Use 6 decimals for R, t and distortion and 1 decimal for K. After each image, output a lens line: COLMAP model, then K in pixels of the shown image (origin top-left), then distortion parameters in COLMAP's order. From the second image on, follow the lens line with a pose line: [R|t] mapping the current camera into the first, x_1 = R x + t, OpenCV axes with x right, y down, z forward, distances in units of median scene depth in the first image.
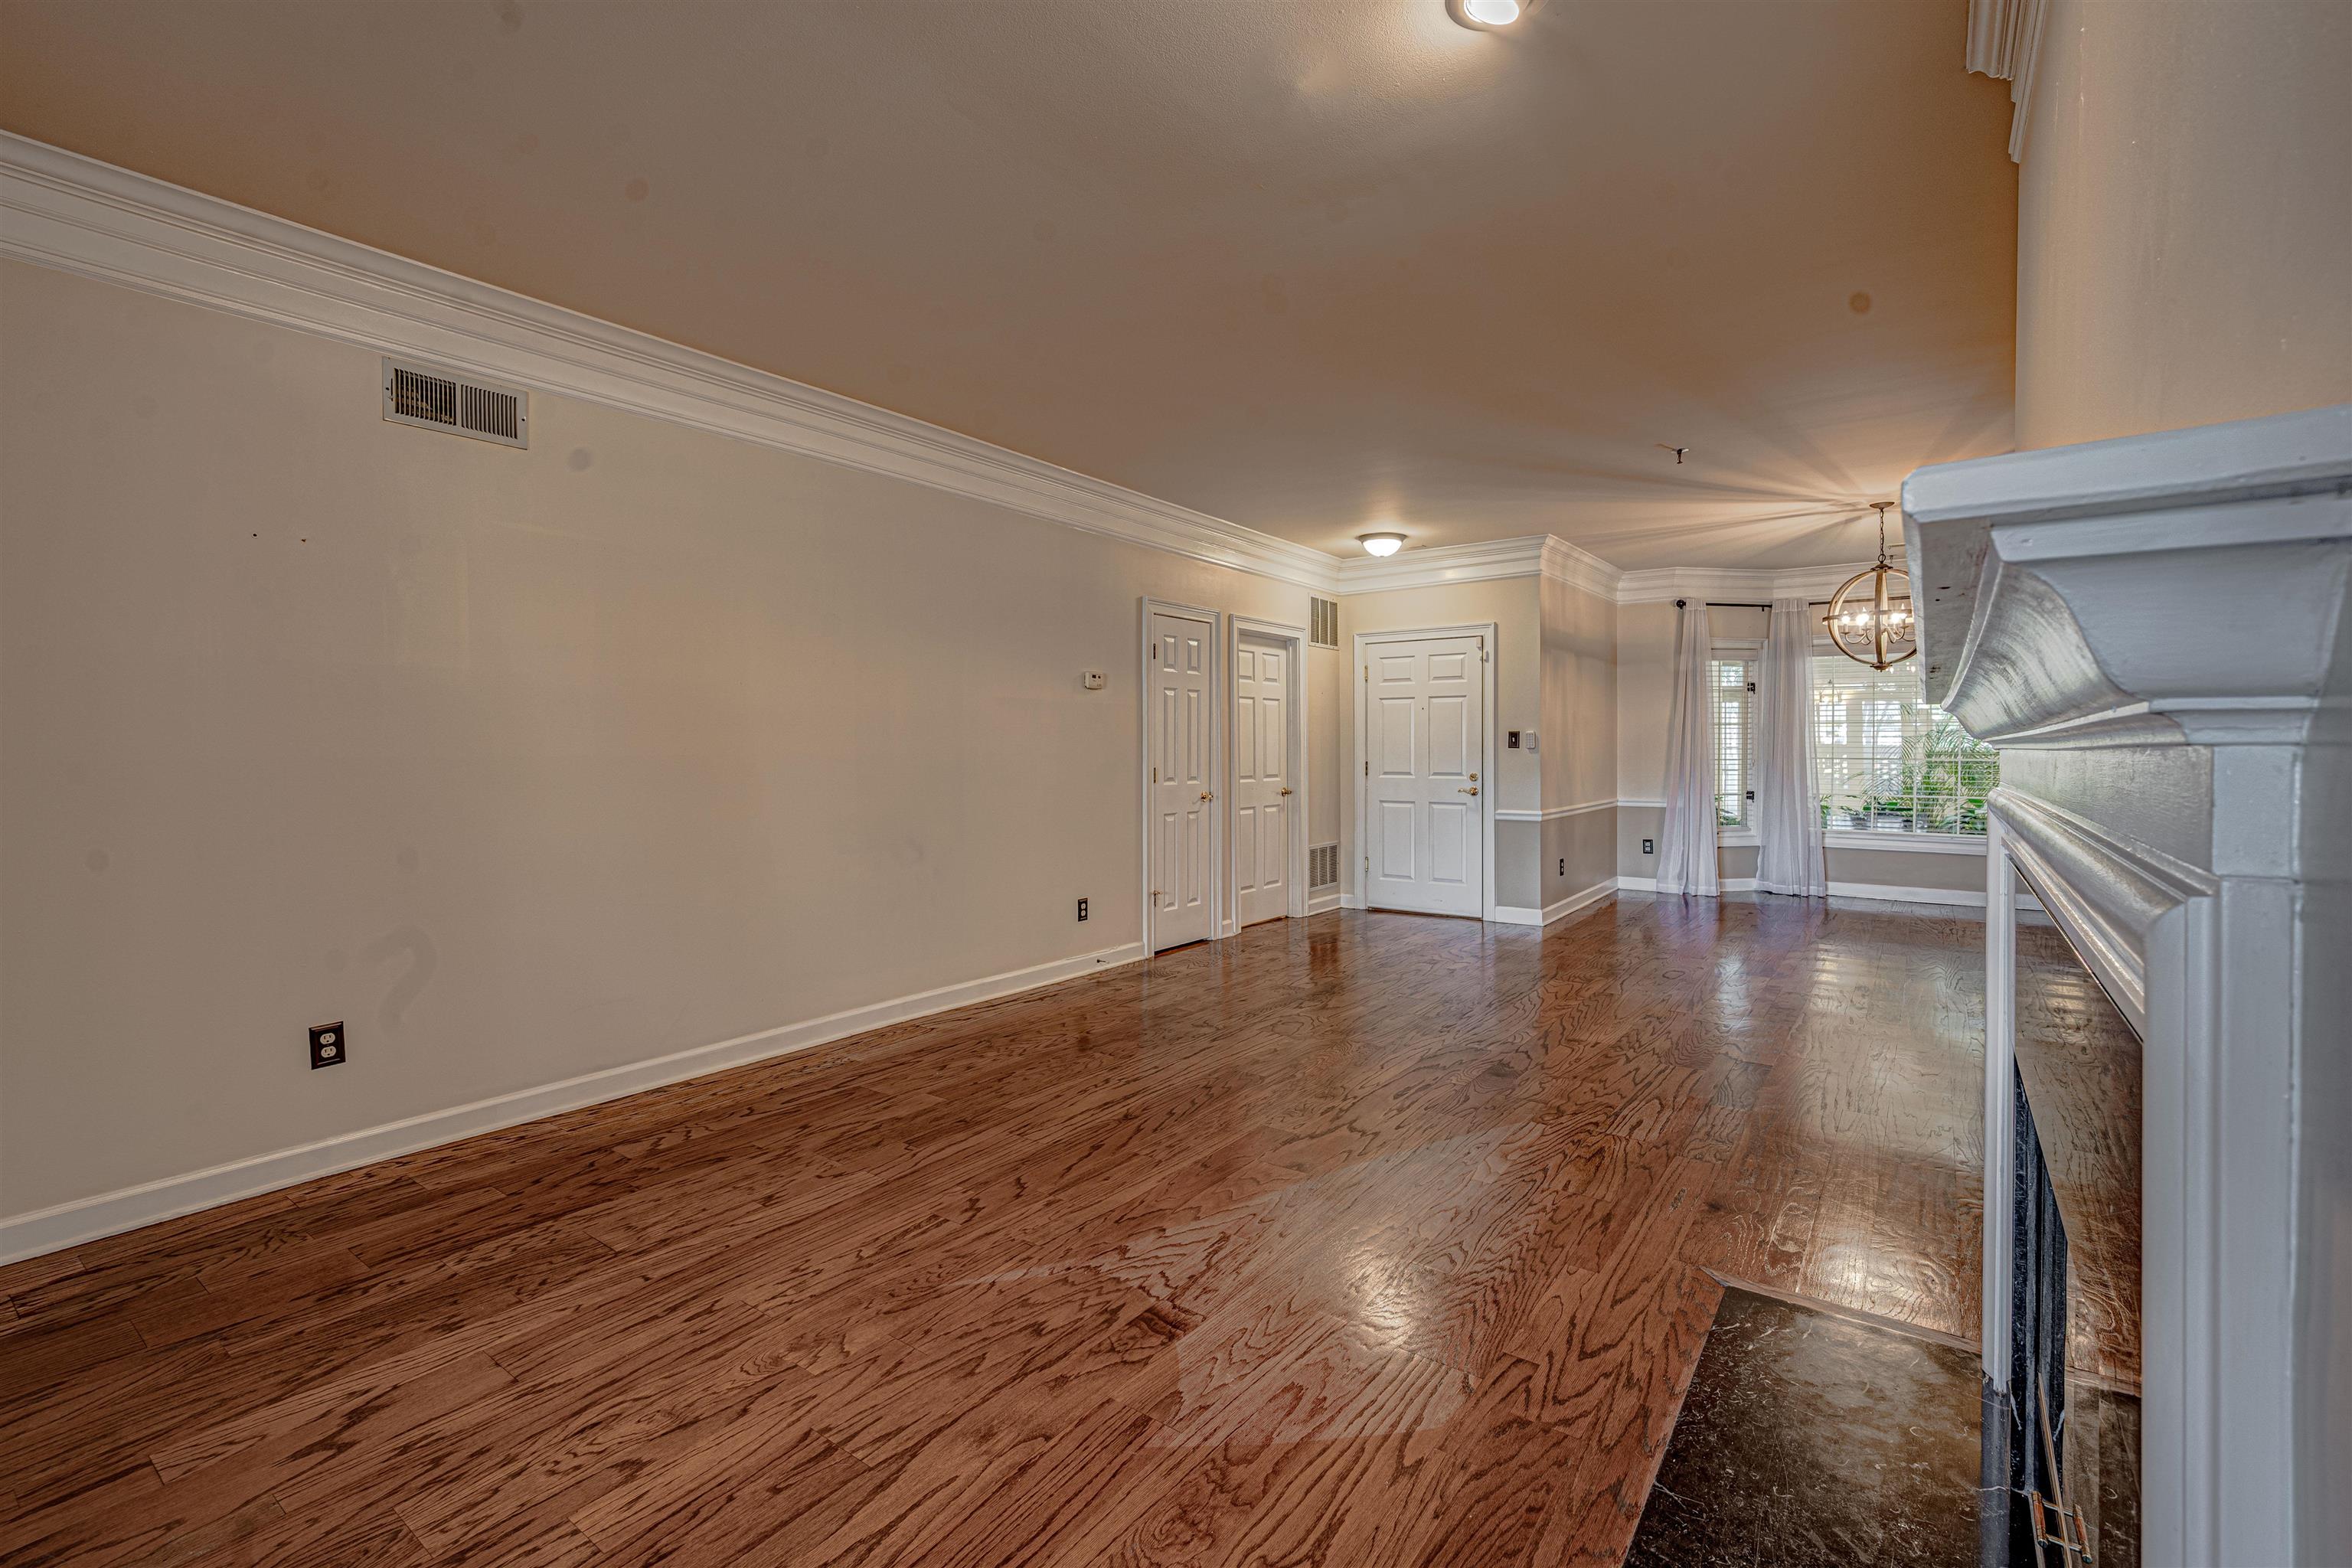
lens RADIAL K [[1040.7, 0, 1170.9], [0, 1040.7, 732.3], [0, 0, 1]] dist [0.001667, 0.000136]
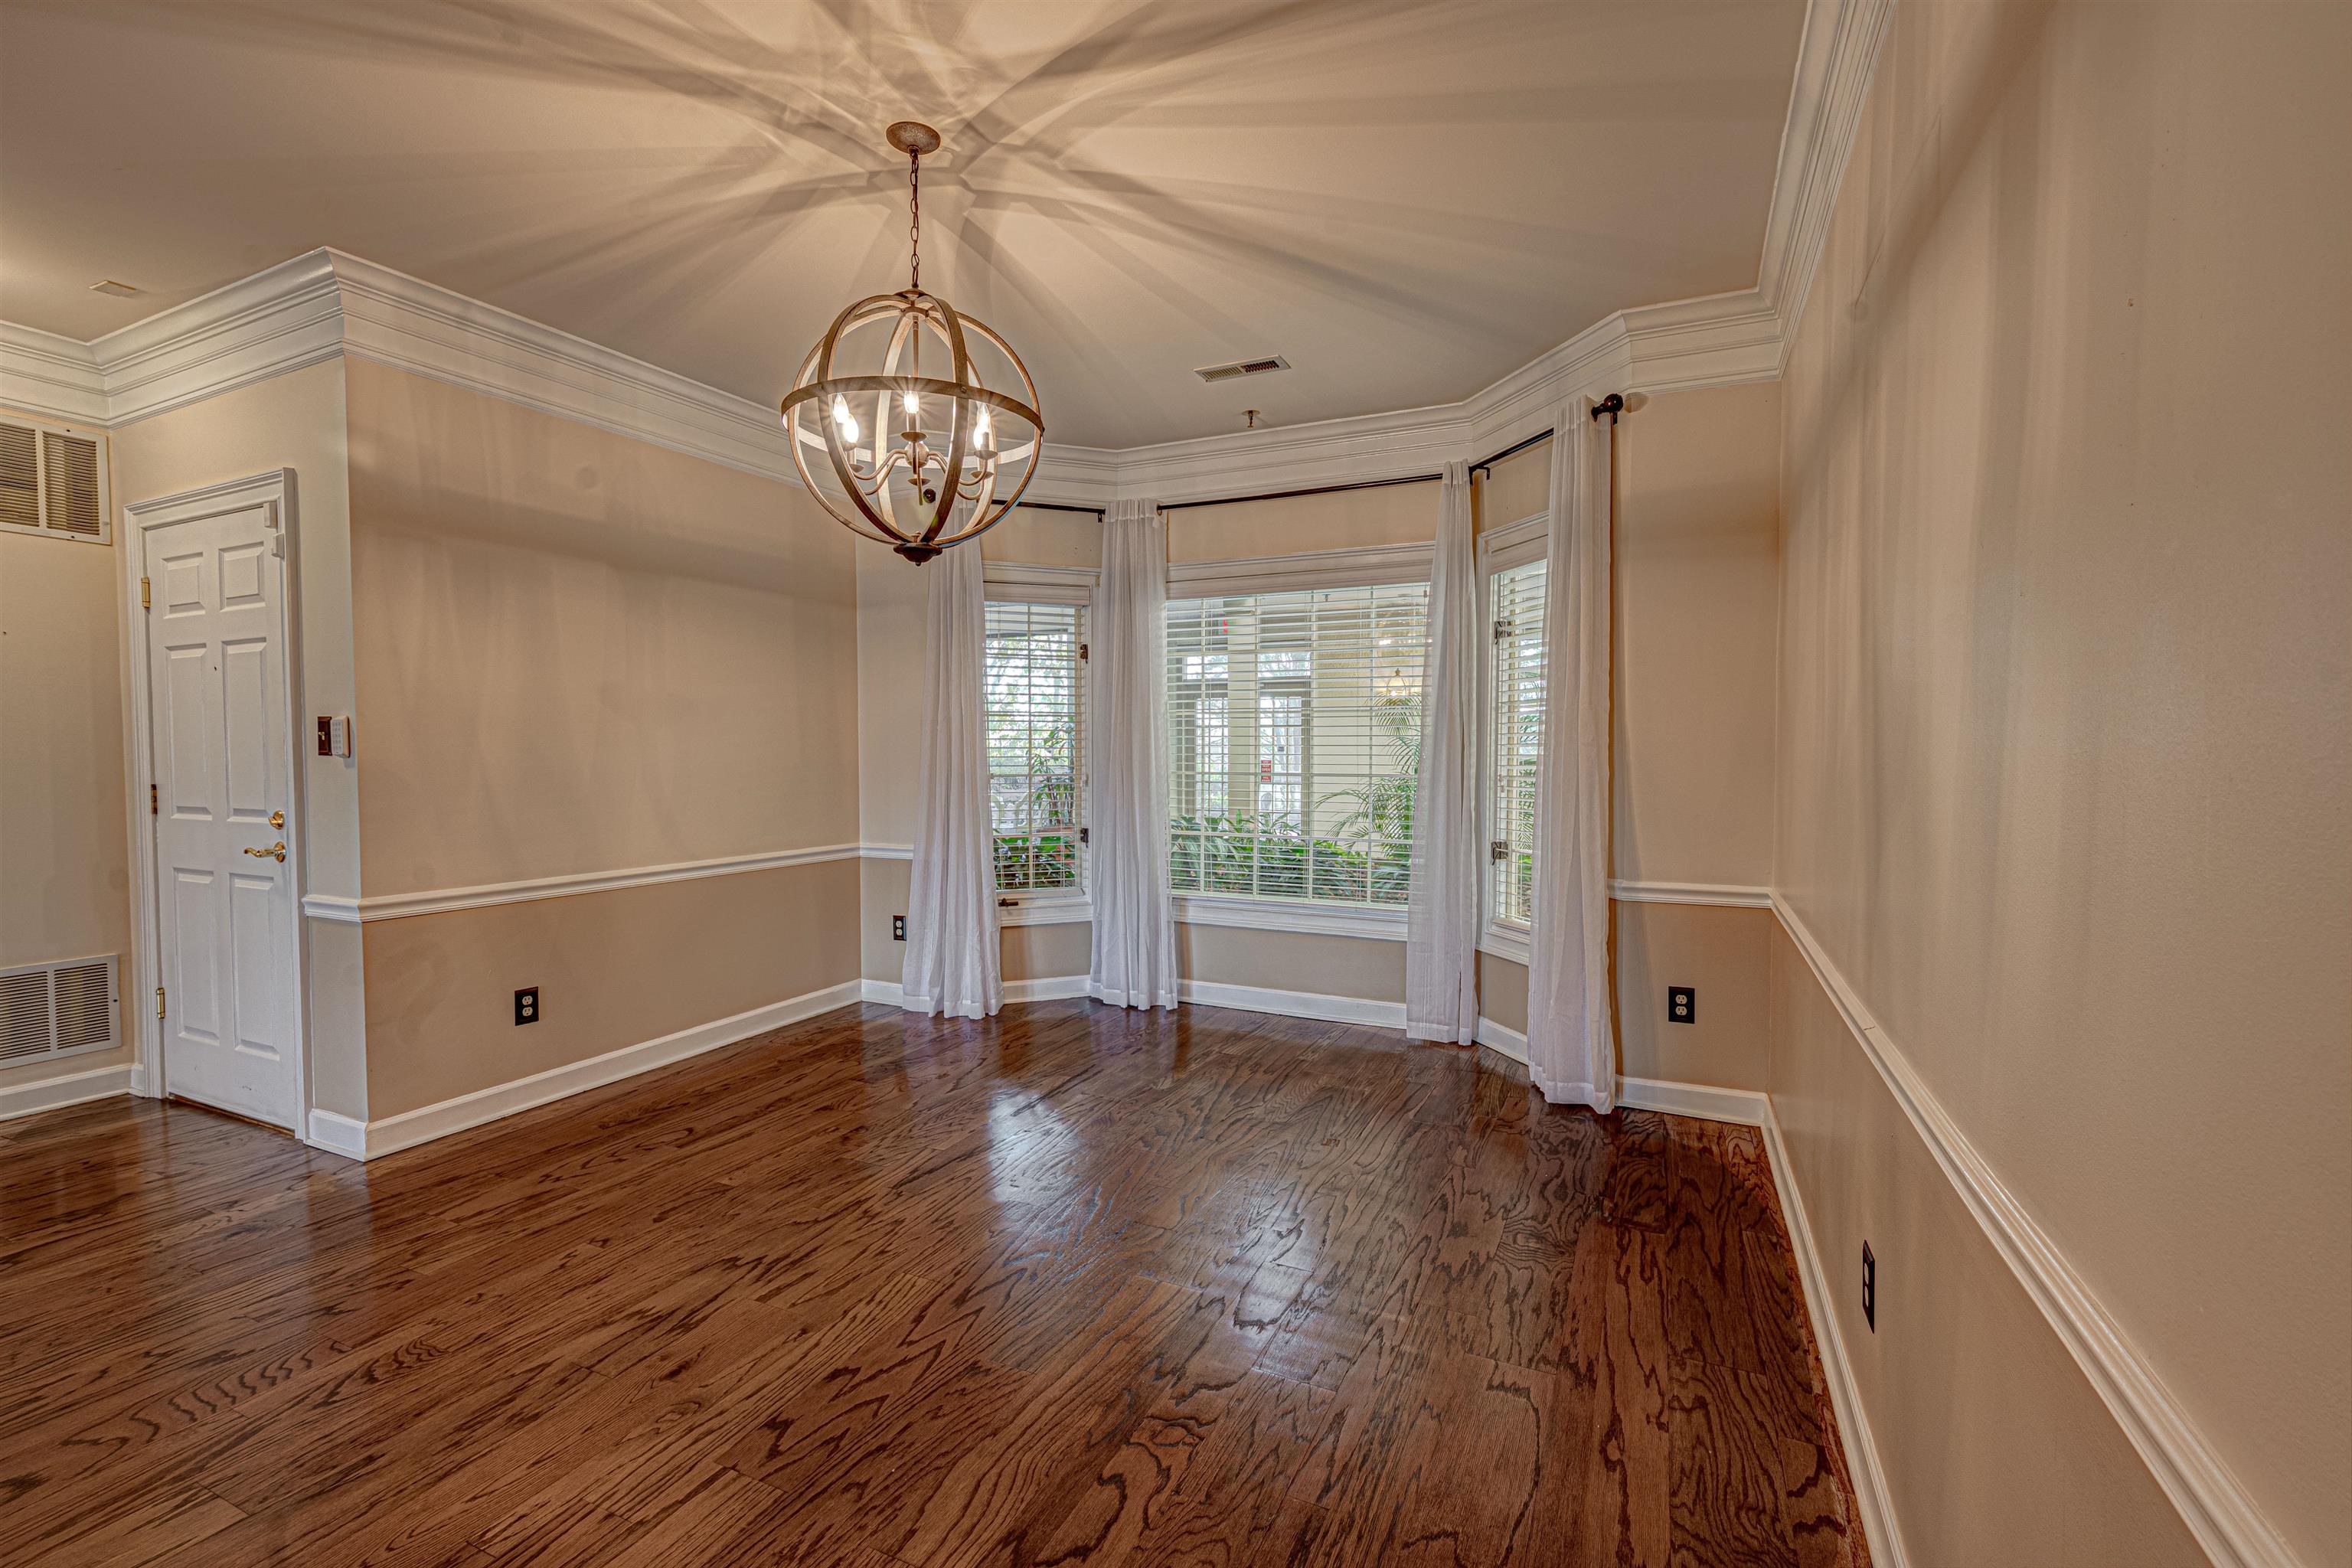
lens RADIAL K [[1017.8, 0, 1176.0], [0, 1017.8, 784.0], [0, 0, 1]] dist [-0.000079, 0.000046]
pose [[0.982748, -0.007188, 0.184810, 0.519858], [0.000178, 0.999281, 0.037923, 0.009662], [-0.184950, -0.037236, 0.982042, 0.439088]]
